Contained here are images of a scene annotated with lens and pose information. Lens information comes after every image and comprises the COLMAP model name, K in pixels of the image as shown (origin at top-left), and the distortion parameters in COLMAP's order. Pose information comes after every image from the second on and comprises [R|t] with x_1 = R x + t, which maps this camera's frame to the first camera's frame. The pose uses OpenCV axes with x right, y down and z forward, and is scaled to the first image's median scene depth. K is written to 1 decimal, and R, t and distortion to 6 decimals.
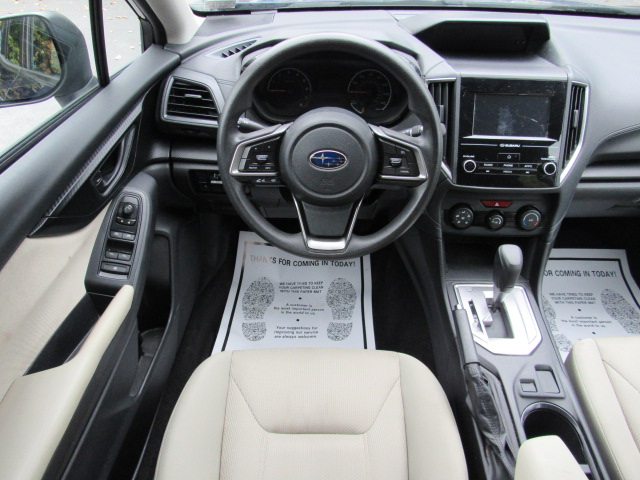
lens RADIAL K [[462.8, 0, 321.3], [0, 462.8, 241.1], [0, 0, 1]] dist [-0.026214, 0.013468]
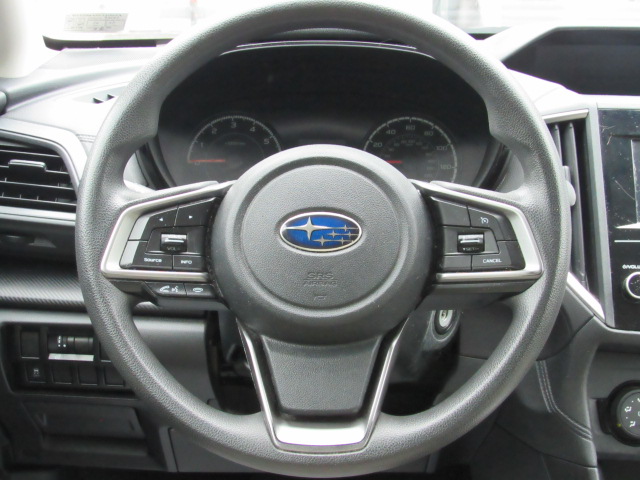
lens RADIAL K [[1168.0, 0, 322.7], [0, 1168.0, 239.3], [0, 0, 1]] dist [-0.139054, 0.000000]
pose [[0.999794, -0.011531, 0.016693, -0.002152], [0.017286, 0.914879, -0.403357, 0.237970], [-0.010621, 0.403563, 0.914890, -0.033611]]
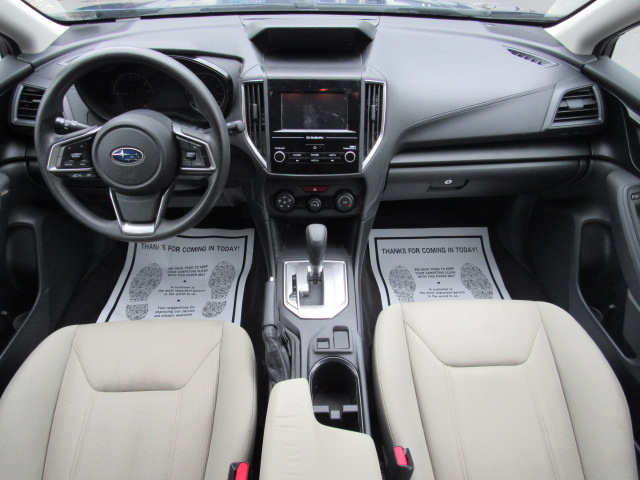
lens RADIAL K [[462.8, 0, 322.0], [0, 462.8, 240.9], [0, 0, 1]] dist [-0.026214, 0.013468]
pose [[0.998841, -0.033337, 0.034729, 0.375781], [0.032623, 0.999249, 0.020911, 0.025629], [-0.035400, -0.019754, 0.999178, -0.154067]]
